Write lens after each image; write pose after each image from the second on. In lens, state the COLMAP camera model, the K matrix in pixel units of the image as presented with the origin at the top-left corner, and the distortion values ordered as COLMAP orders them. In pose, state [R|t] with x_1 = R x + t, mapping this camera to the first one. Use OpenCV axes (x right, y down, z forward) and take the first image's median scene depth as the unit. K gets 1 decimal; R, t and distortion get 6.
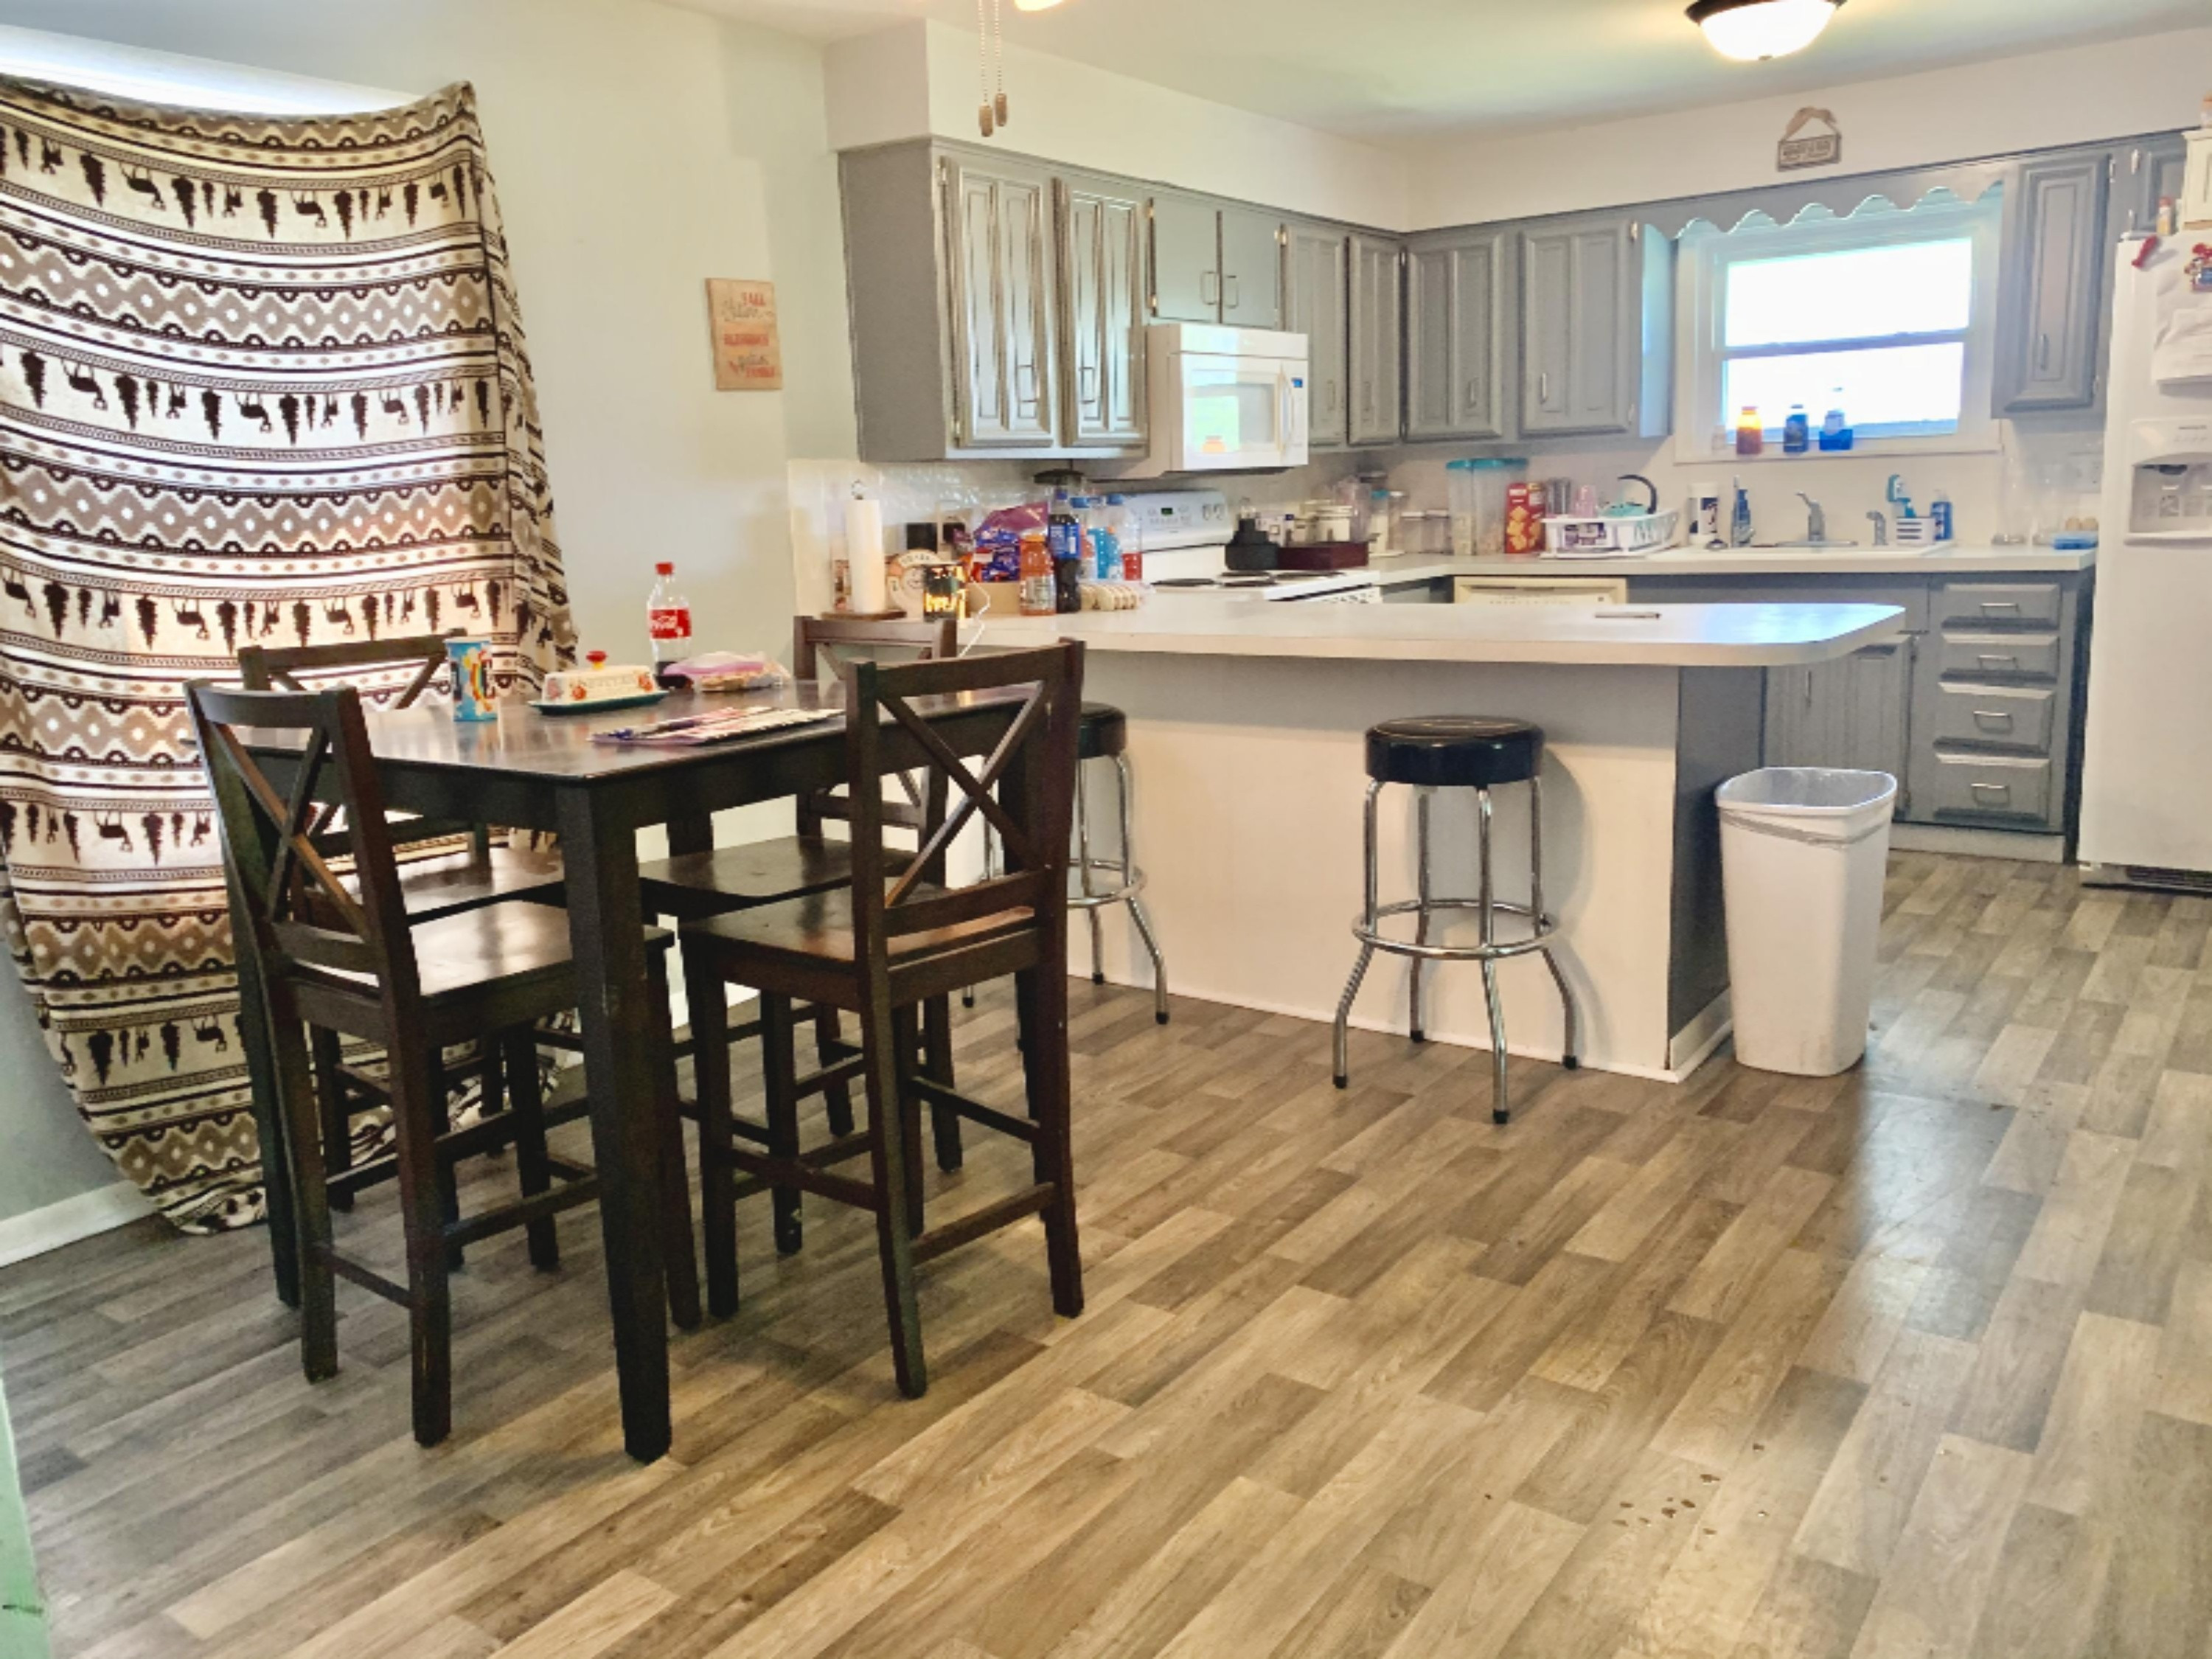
lens RADIAL K [[1656.4, 0, 1096.4], [0, 1656.4, 799.0], [0, 0, 1]] dist [0.004996, -0.003336]
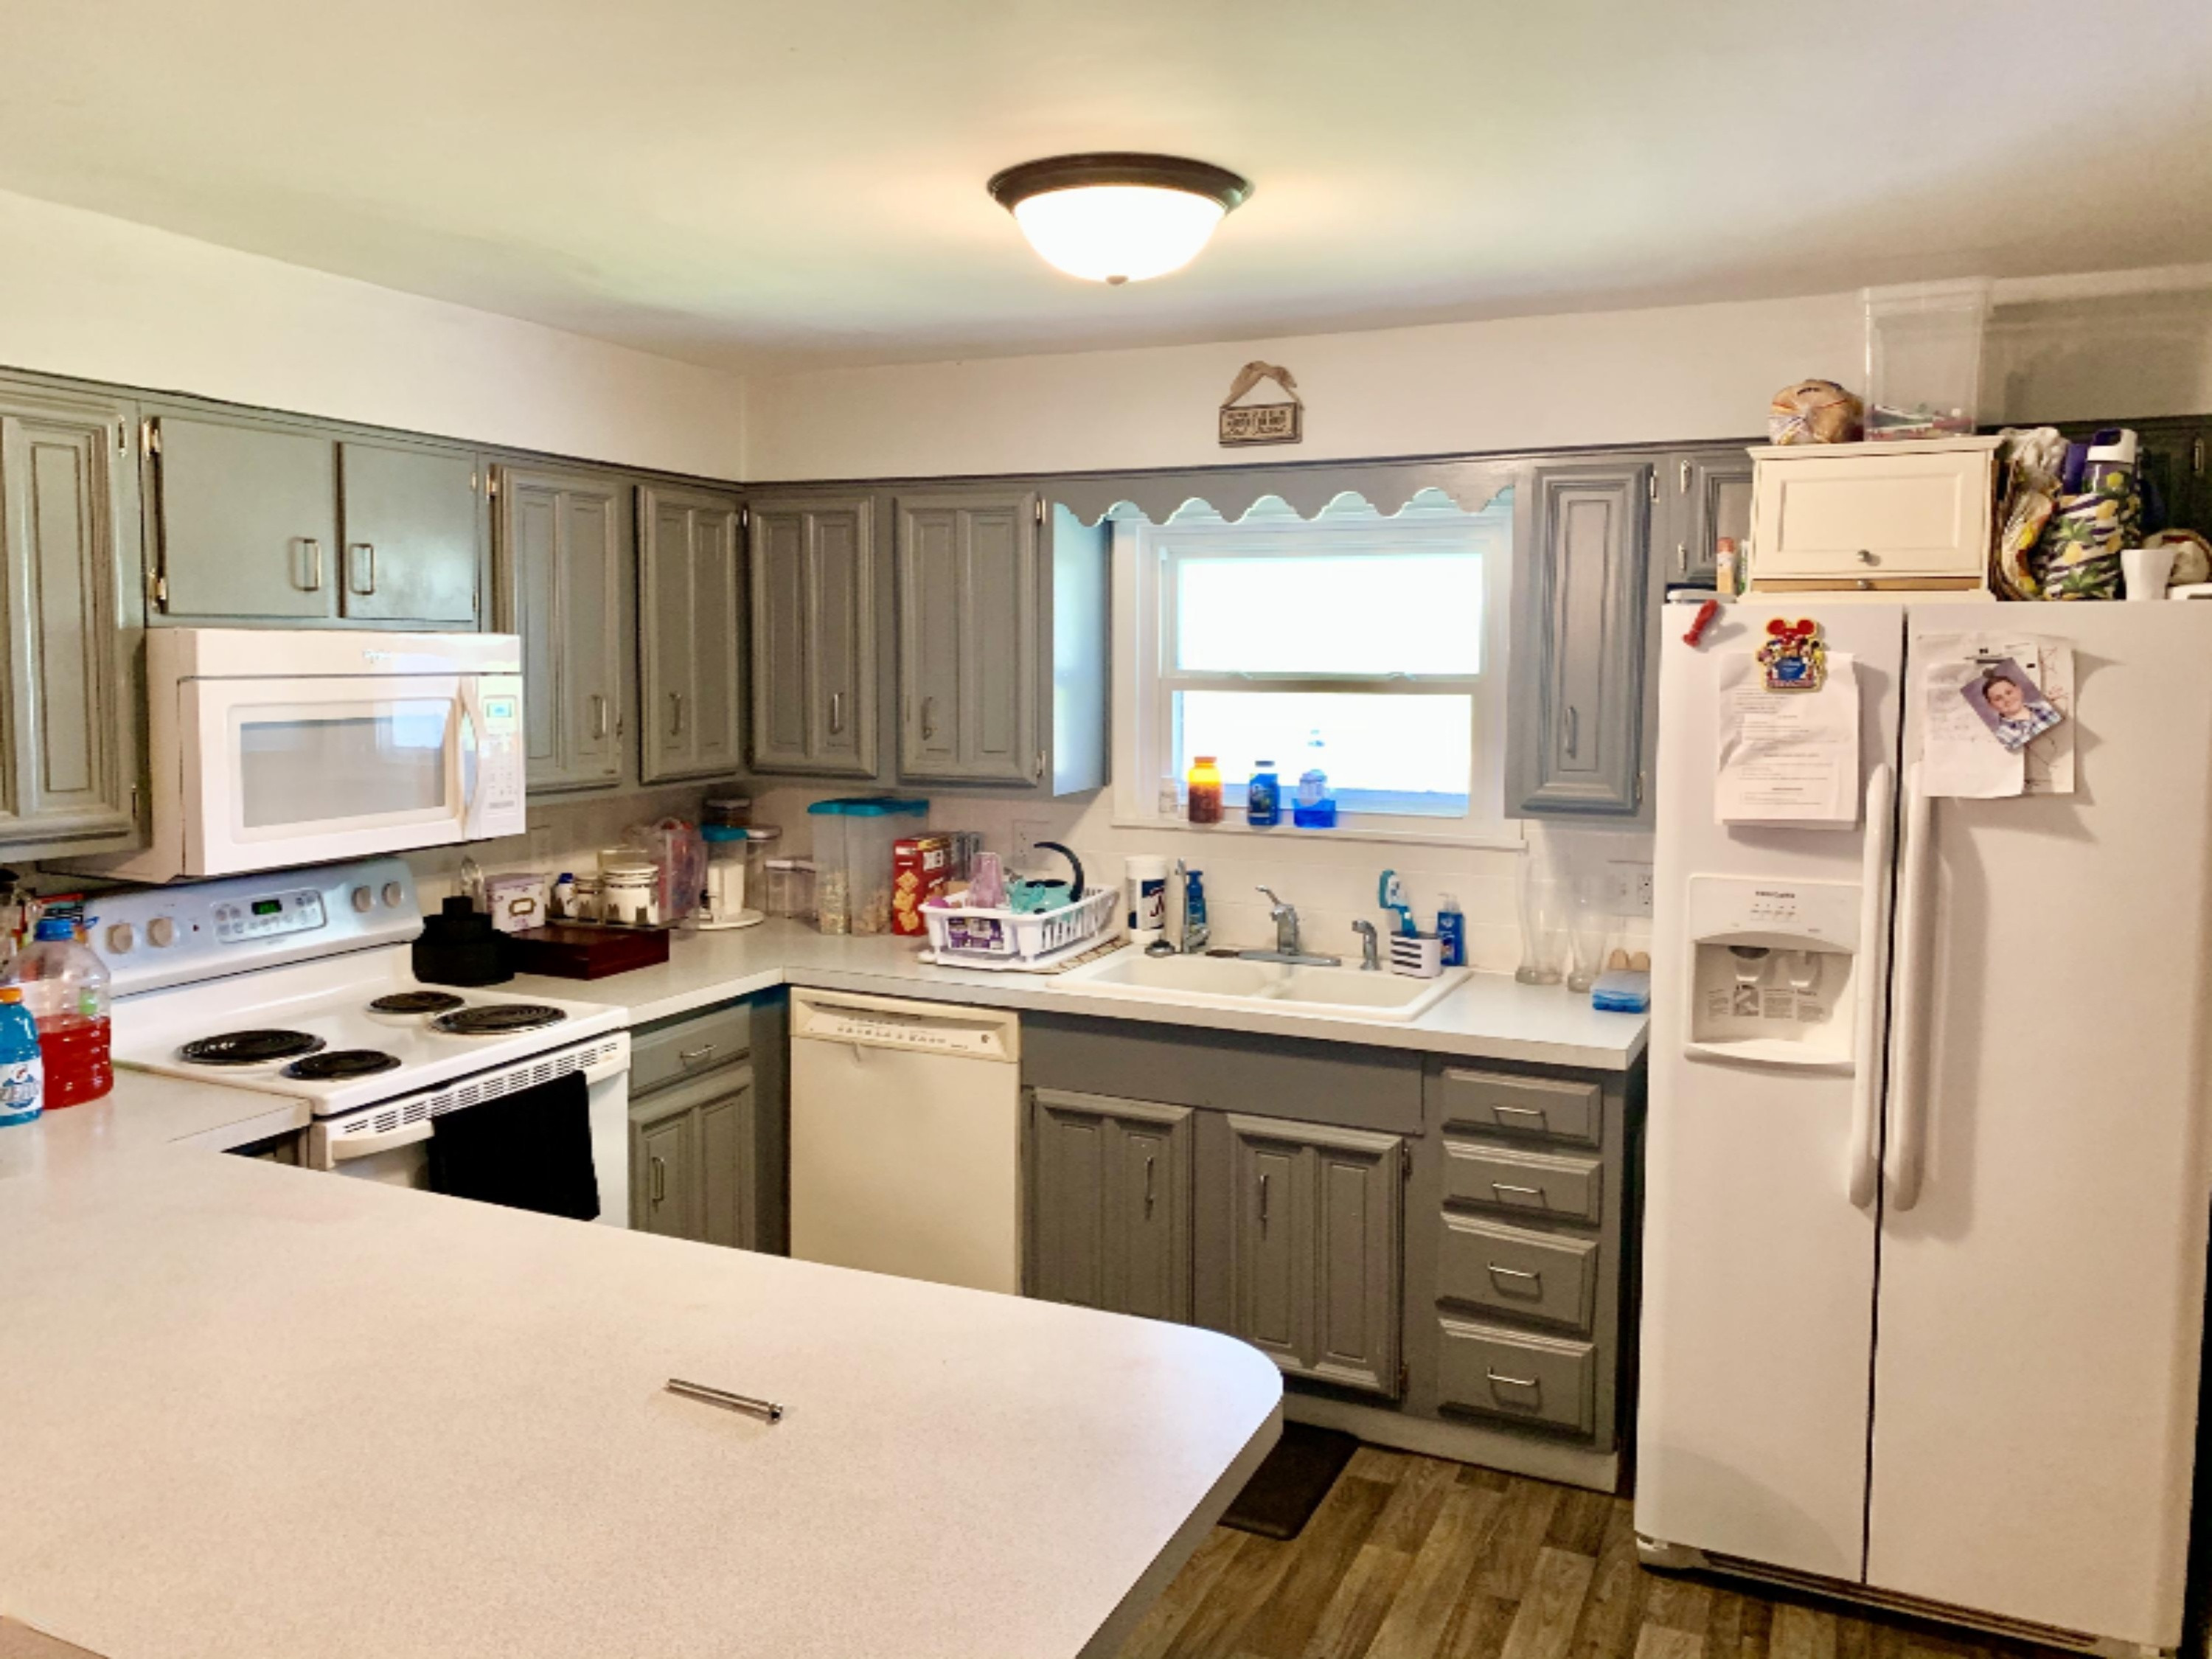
lens RADIAL K [[1656.4, 0, 1096.4], [0, 1656.4, 799.0], [0, 0, 1]] dist [0.004996, -0.003336]
pose [[0.976092, 0.030884, 0.215151, 0.337111], [-0.006875, 0.993746, -0.111456, -0.240440], [-0.217247, 0.107312, 0.970200, 0.549532]]
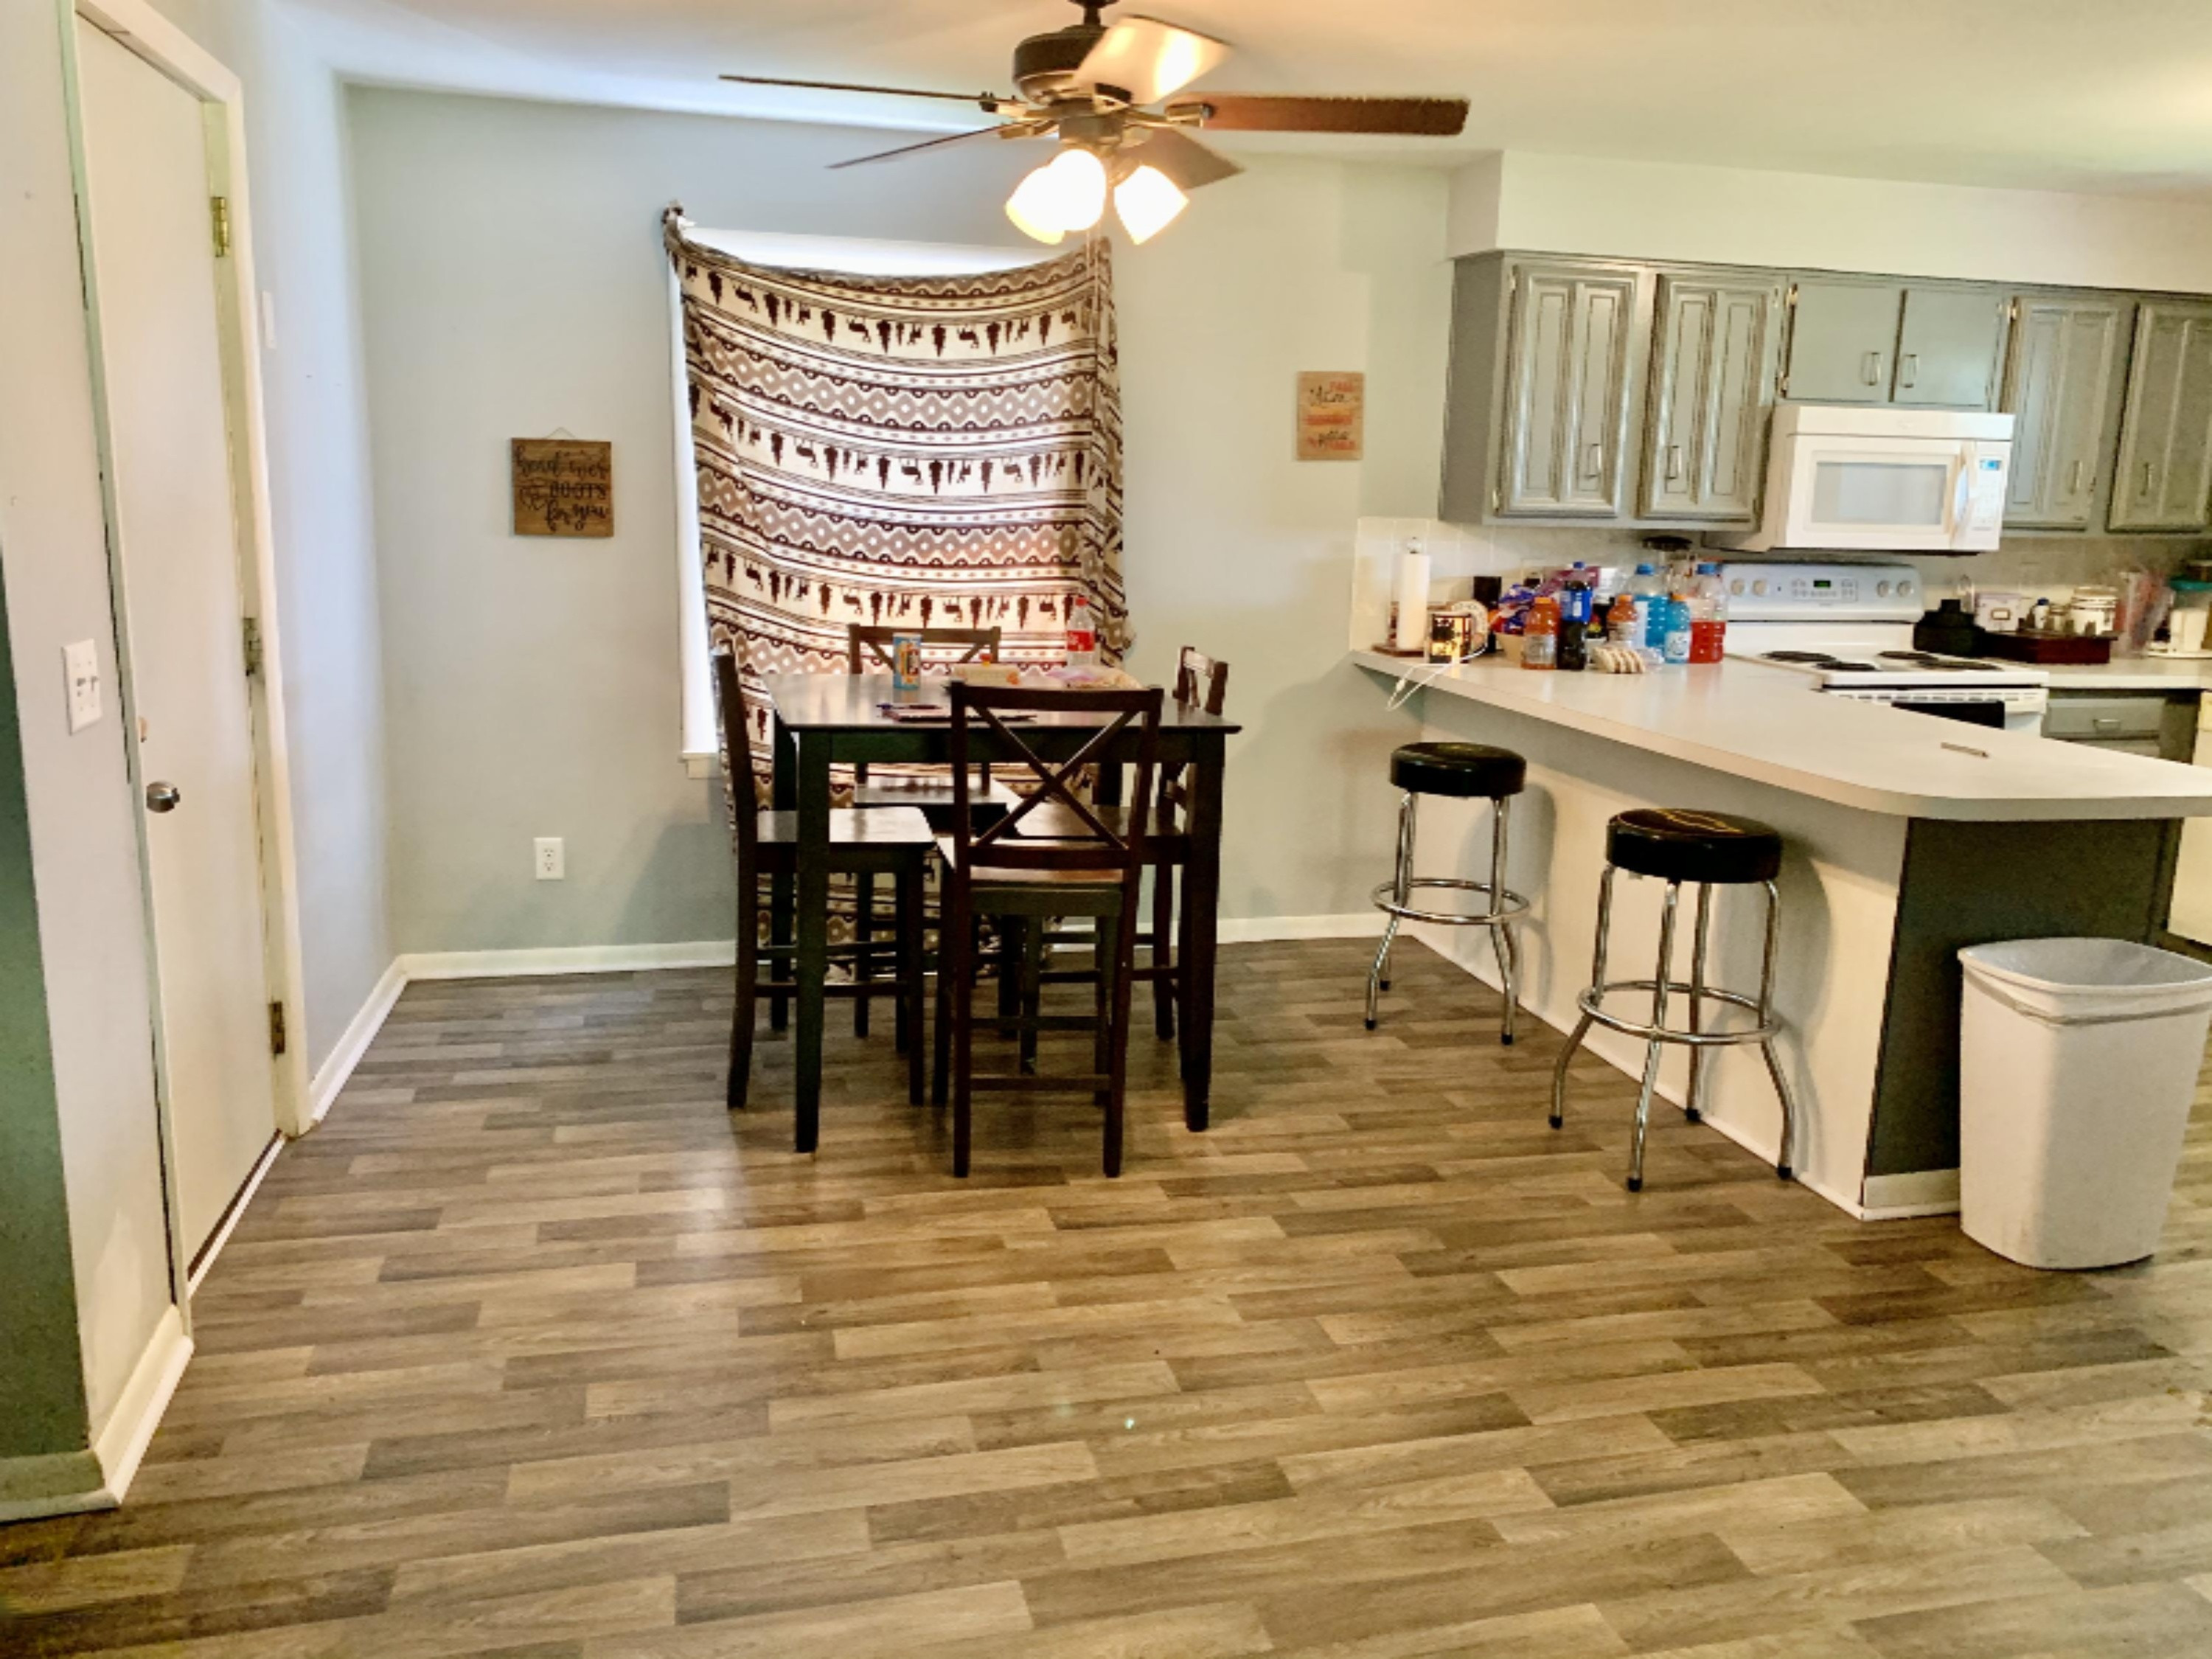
lens RADIAL K [[1656.3, 0, 1136.4], [0, 1656.3, 808.3], [0, 0, 1]] dist [0.089464, -0.148801]
pose [[0.772129, 0.181302, -0.609054, 0.587001], [-0.176549, 0.981907, 0.068472, -0.062947], [0.610448, 0.054659, 0.790168, -0.065958]]
